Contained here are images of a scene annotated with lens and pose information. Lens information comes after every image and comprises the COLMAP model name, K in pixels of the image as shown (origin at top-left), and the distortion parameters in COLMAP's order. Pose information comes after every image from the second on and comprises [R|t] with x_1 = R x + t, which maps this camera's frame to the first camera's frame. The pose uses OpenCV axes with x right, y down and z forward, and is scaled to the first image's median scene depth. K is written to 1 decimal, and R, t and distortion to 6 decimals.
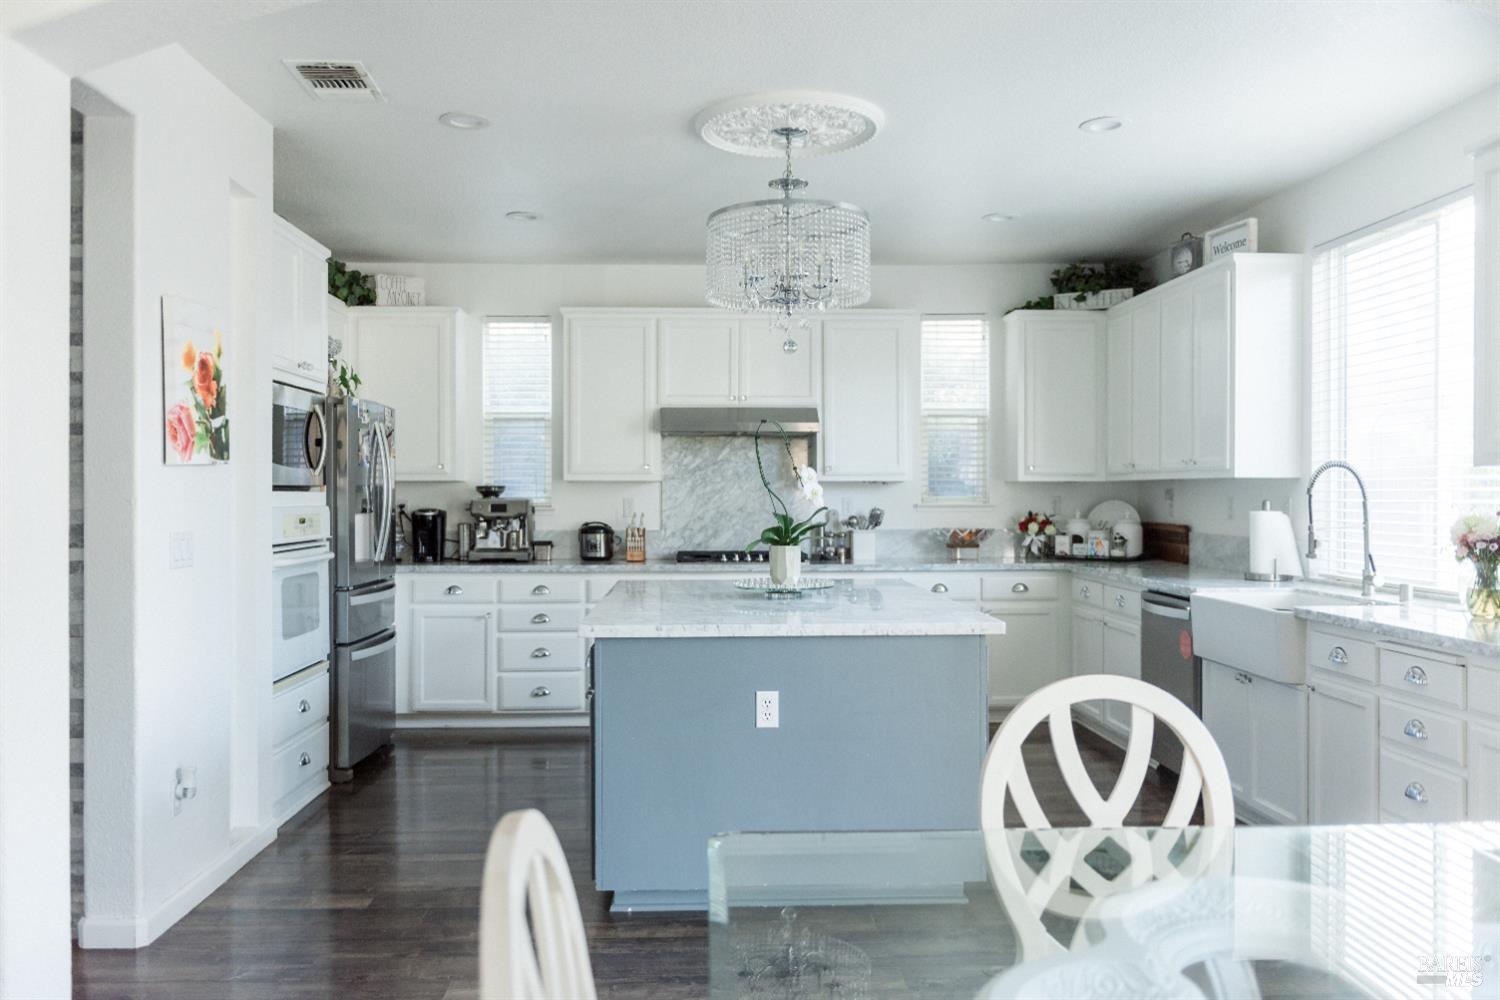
lens RADIAL K [[1255.0, 0, 746.3], [0, 1255.0, 501.7], [0, 0, 1]] dist [-0.004689, -0.000116]
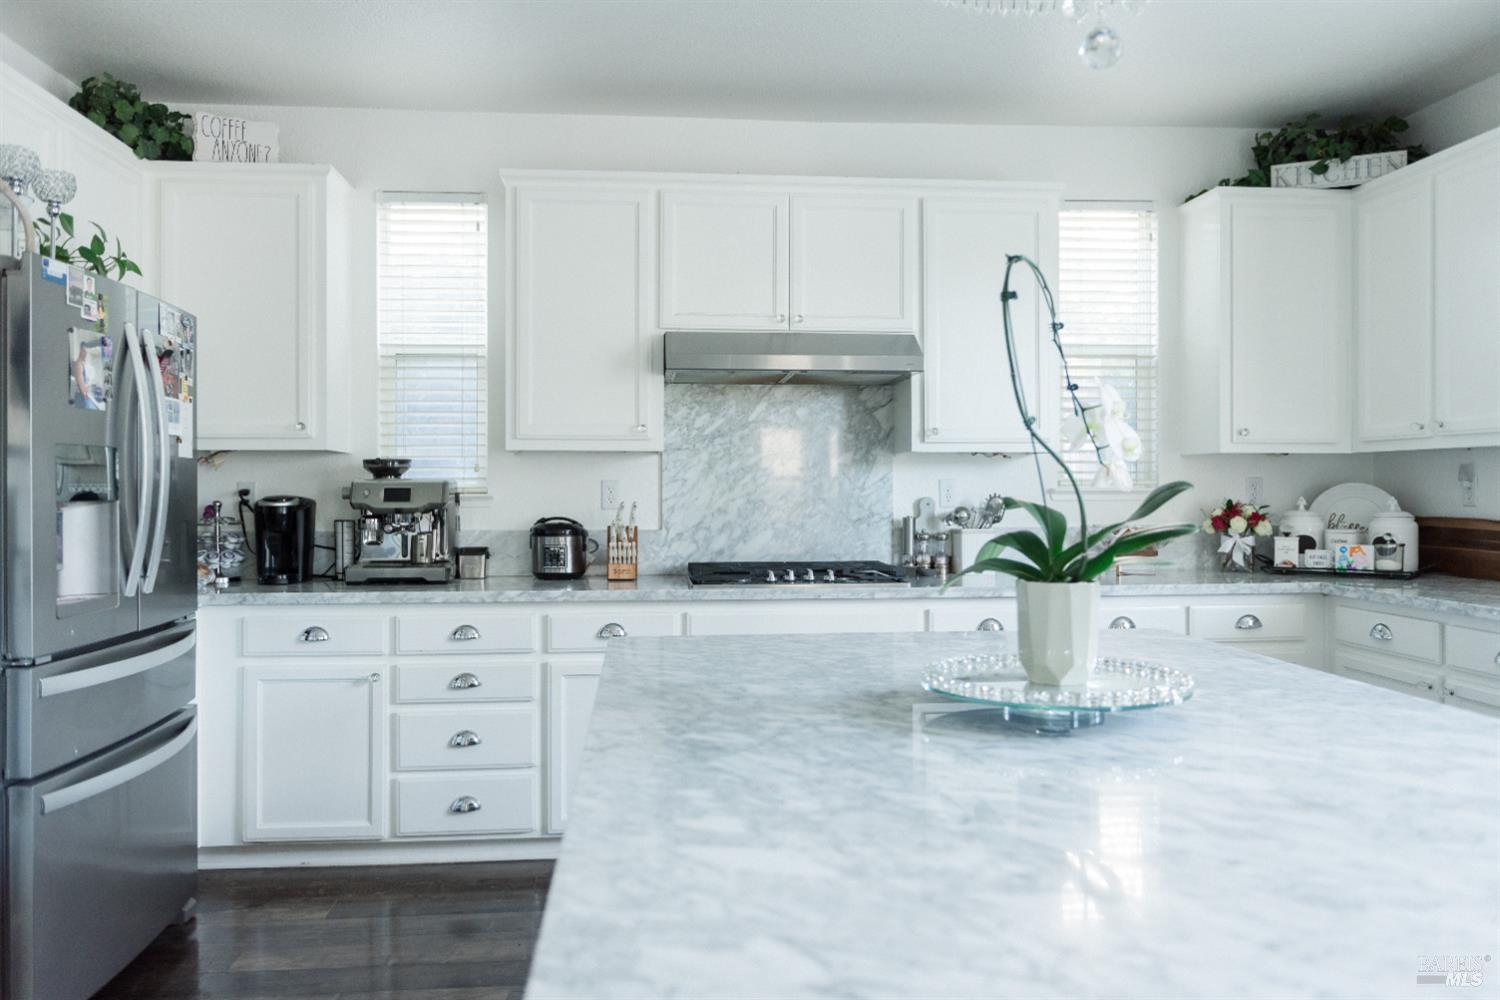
lens RADIAL K [[1091.0, 0, 755.5], [0, 1091.0, 493.0], [0, 0, 1]] dist [-0.000017, -0.002015]
pose [[0.997610, -0.000374, 0.069102, -0.060086], [0.000590, 0.999995, -0.003105, 0.005902], [-0.069101, 0.003139, 0.997605, 0.455728]]
